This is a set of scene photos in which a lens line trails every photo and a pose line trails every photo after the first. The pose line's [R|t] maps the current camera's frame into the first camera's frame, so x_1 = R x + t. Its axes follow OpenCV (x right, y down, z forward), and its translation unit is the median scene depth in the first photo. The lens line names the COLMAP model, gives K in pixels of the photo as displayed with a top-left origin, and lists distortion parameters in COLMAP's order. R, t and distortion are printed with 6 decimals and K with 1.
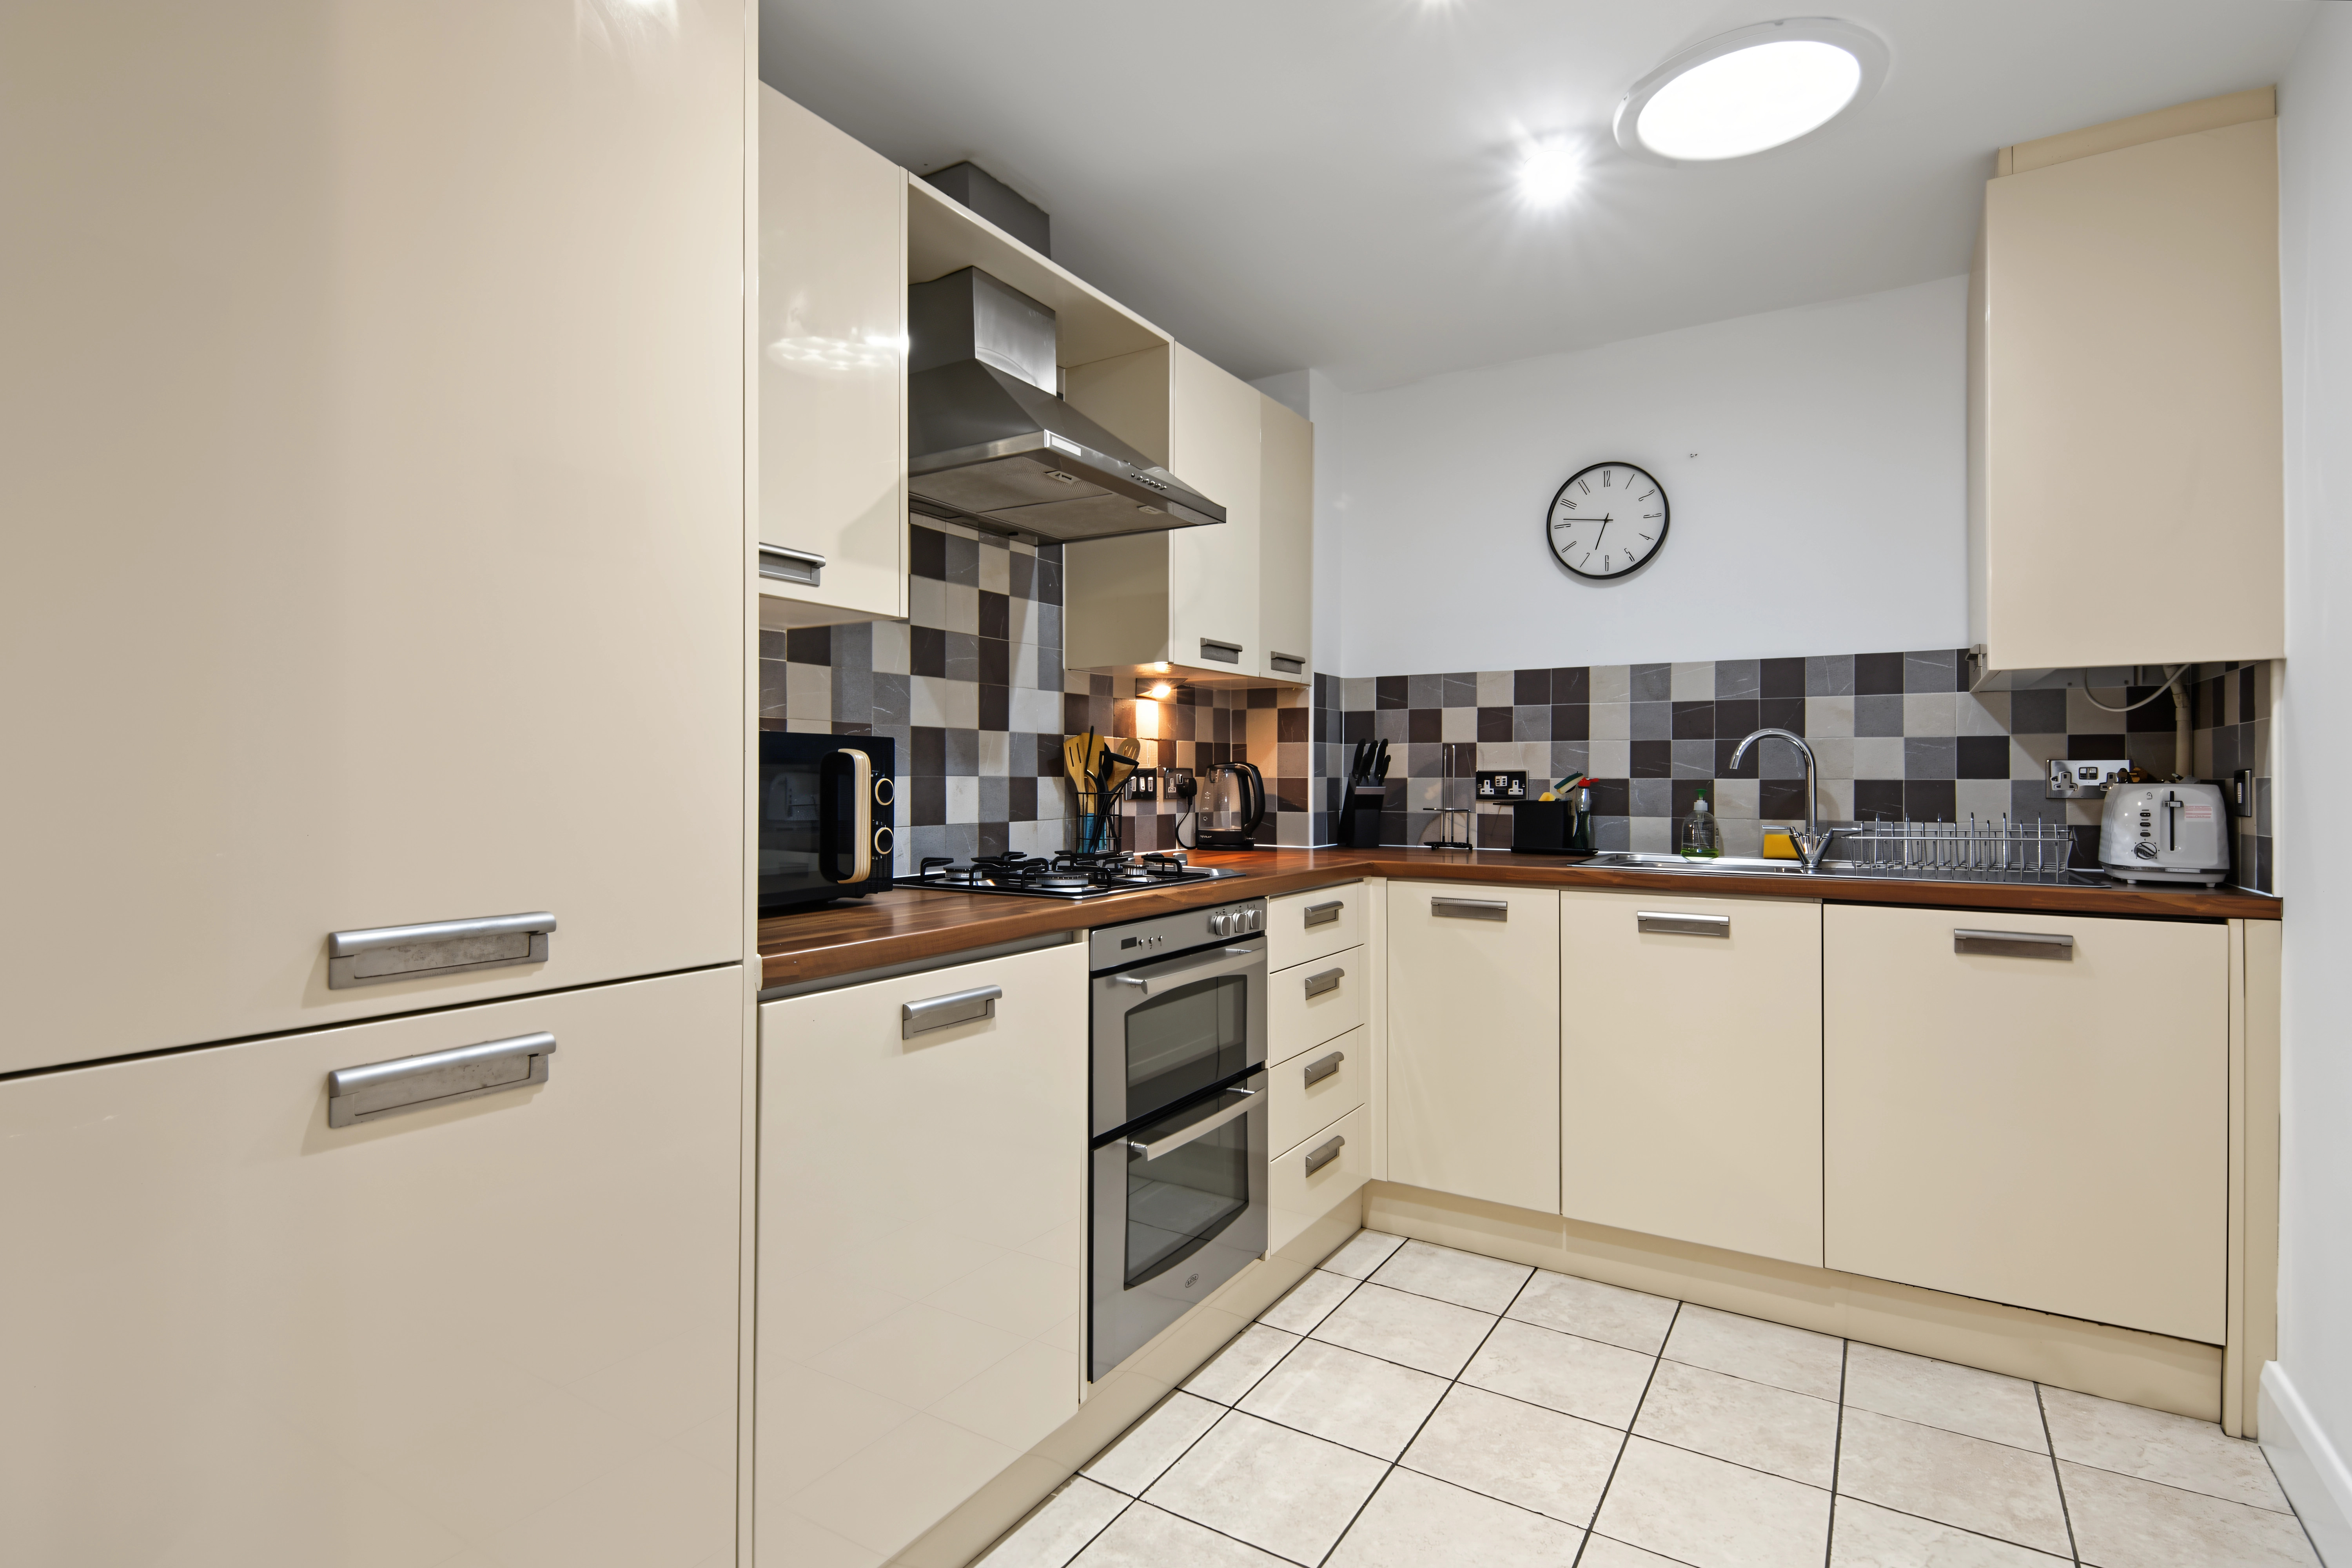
lens RADIAL K [[1117.2, 0, 1176.0], [0, 1117.2, 784.0], [0, 0, 1]] dist [0.033343, -0.022420]
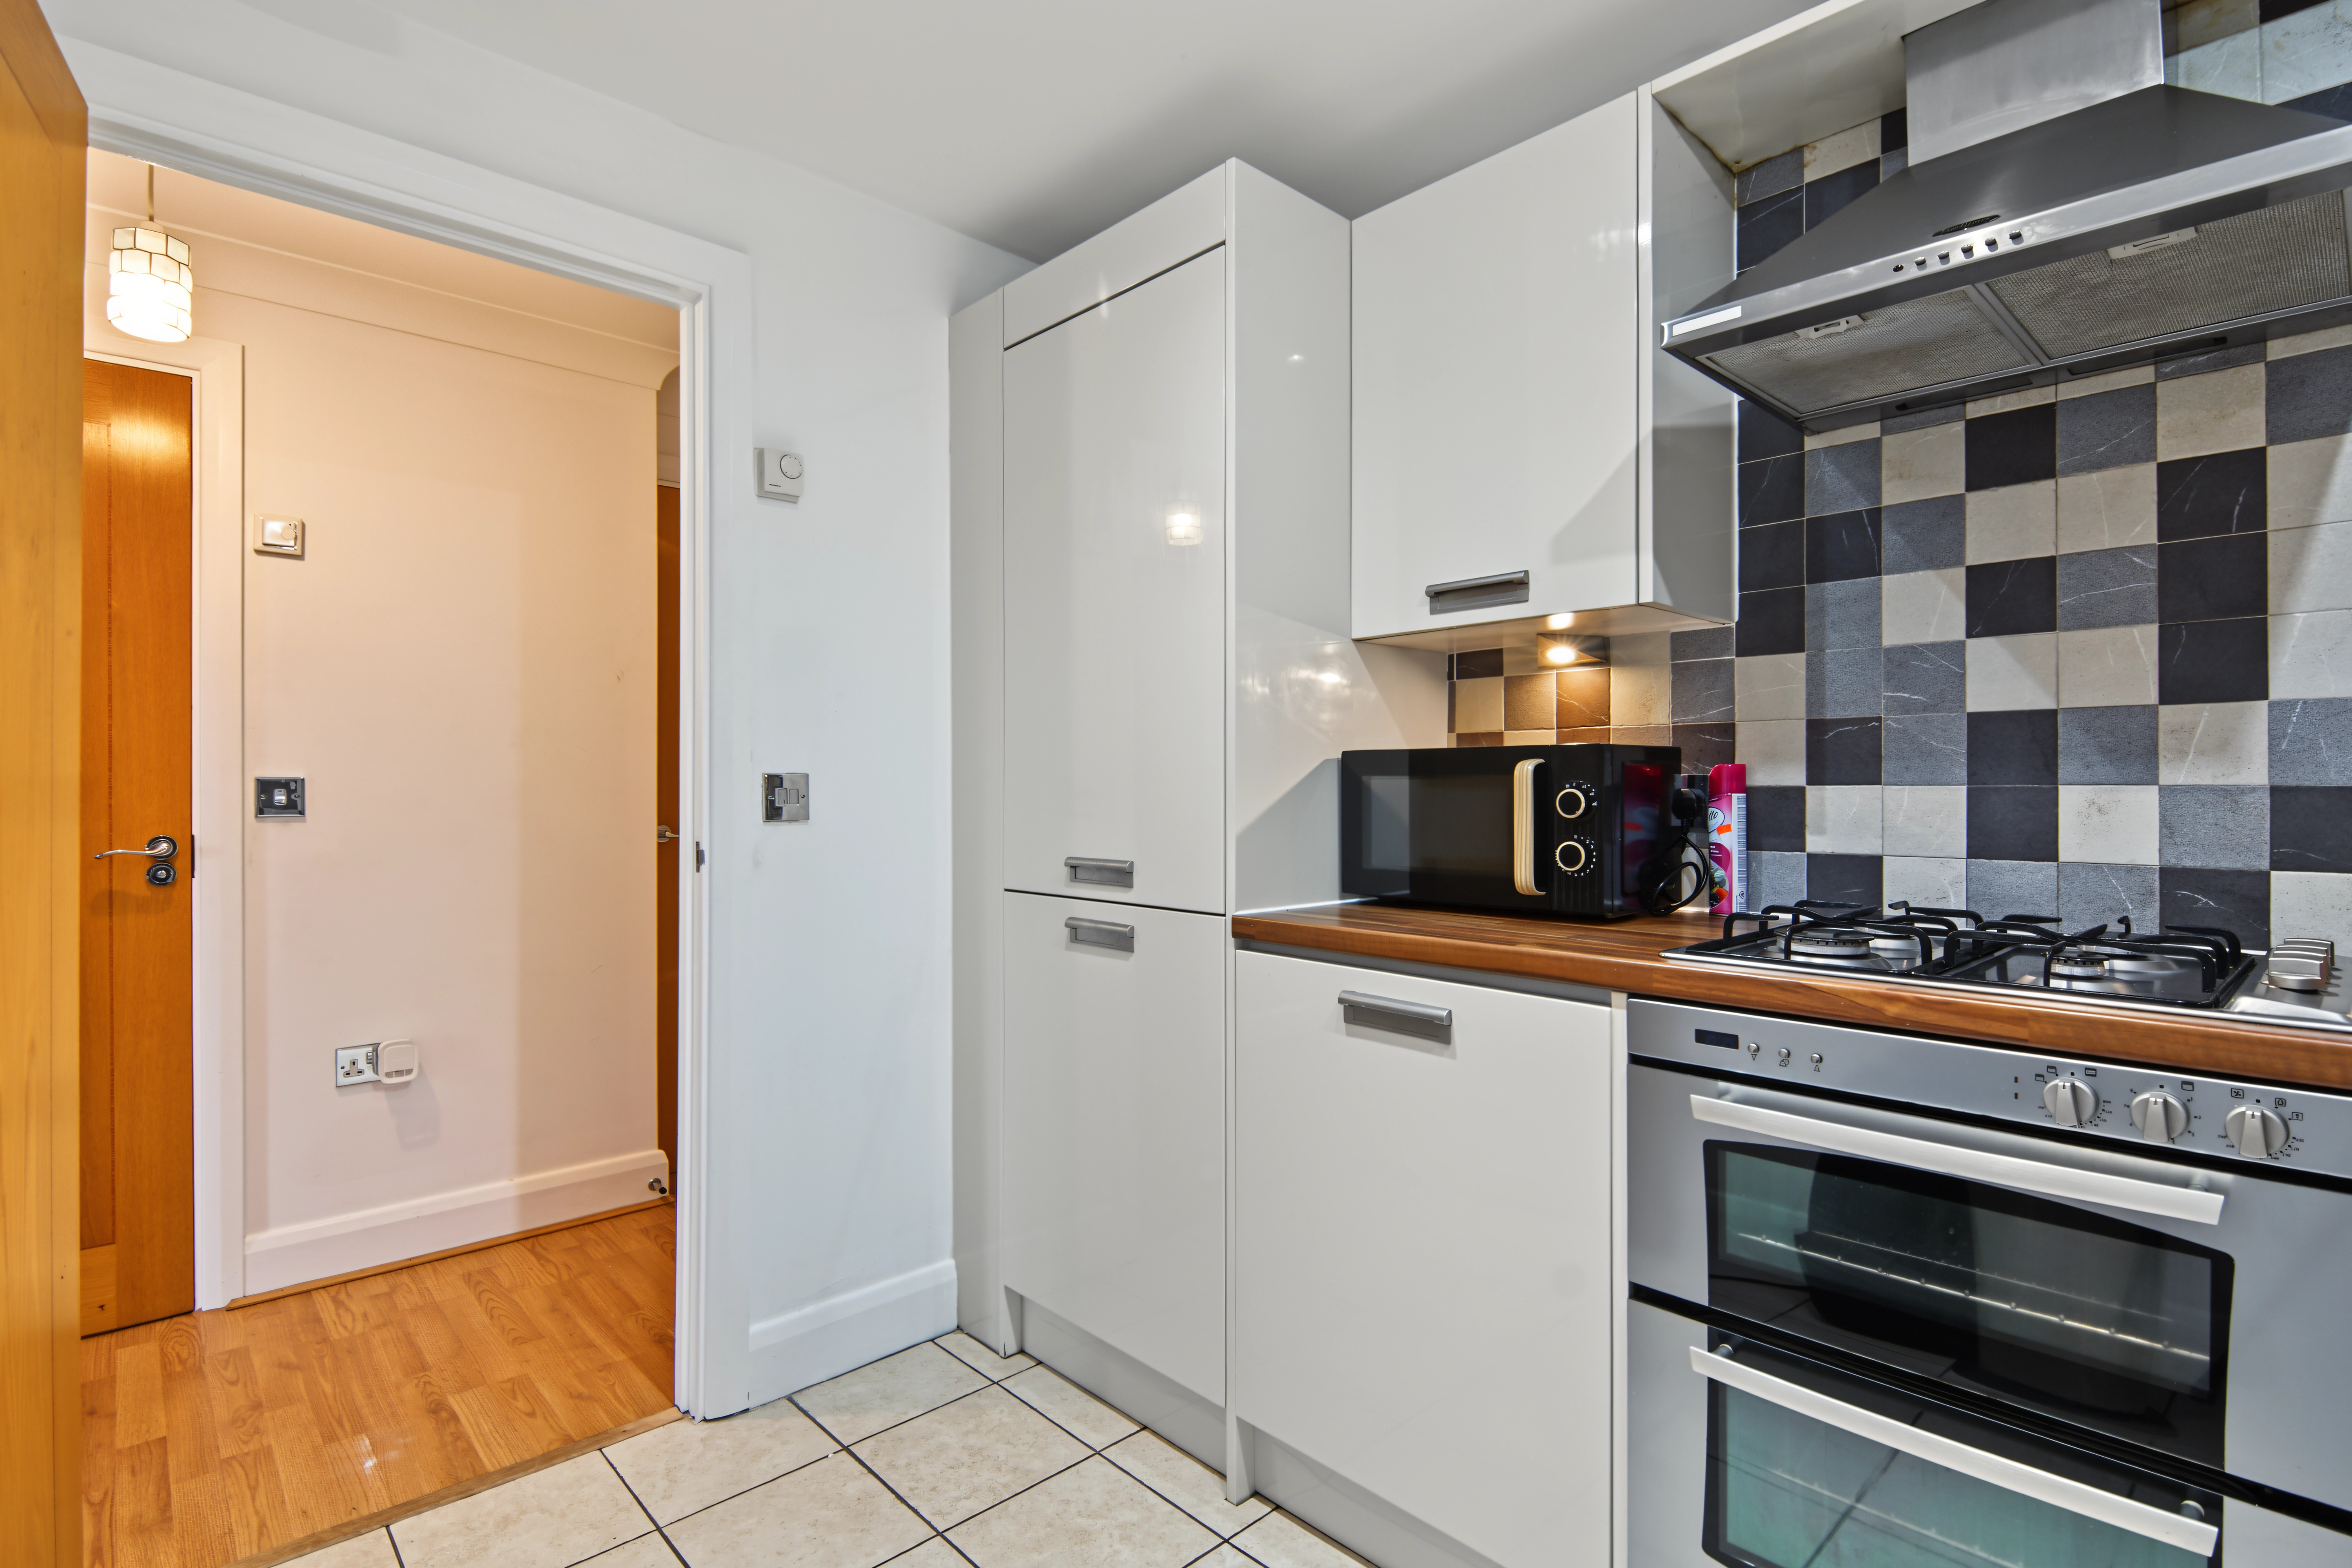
lens RADIAL K [[1117.2, 0, 1176.0], [0, 1117.2, 784.0], [0, 0, 1]] dist [0.033343, -0.022420]
pose [[-0.244841, -0.006522, -0.969541, 0.567946], [-0.006707, 0.999965, -0.005032, -0.001507], [0.969540, 0.005270, -0.244876, 0.716351]]
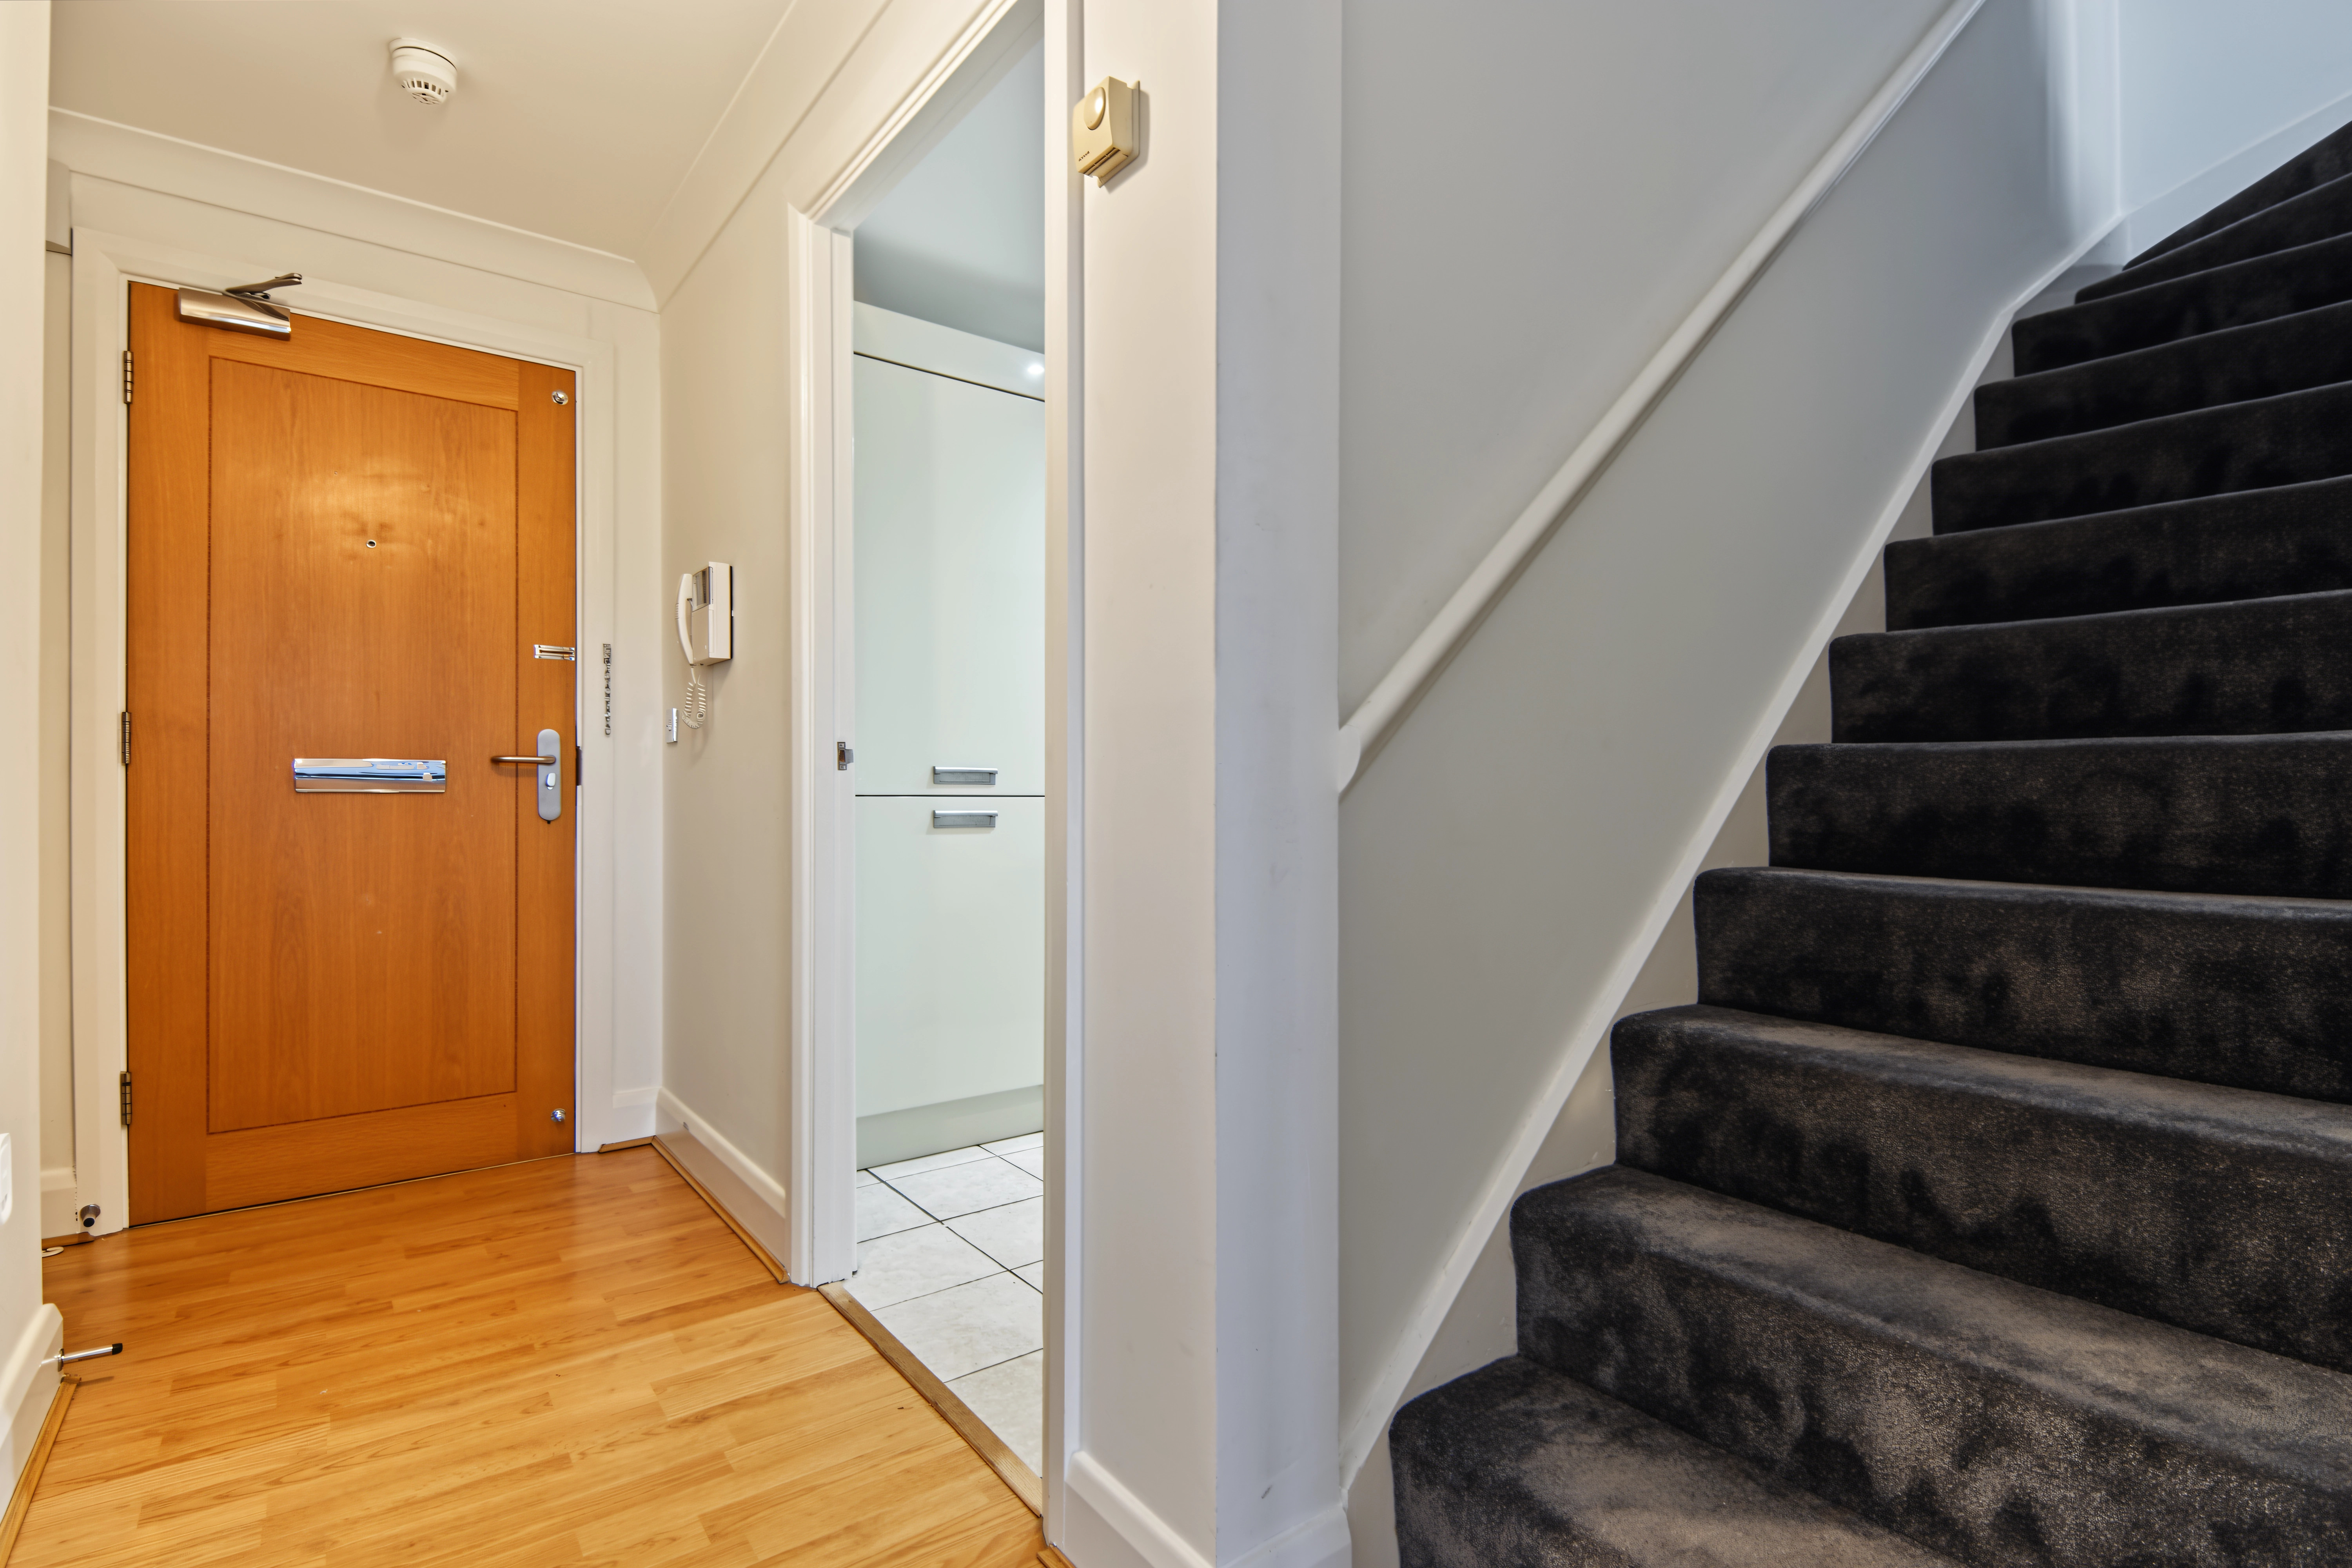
lens RADIAL K [[1117.2, 0, 1176.0], [0, 1117.2, 784.0], [0, 0, 1]] dist [0.033343, -0.022420]
pose [[0.943302, 0.010932, -0.331755, 0.368676], [-0.015710, 0.999808, -0.011722, 0.085075], [0.331563, 0.016269, 0.943293, -0.689192]]
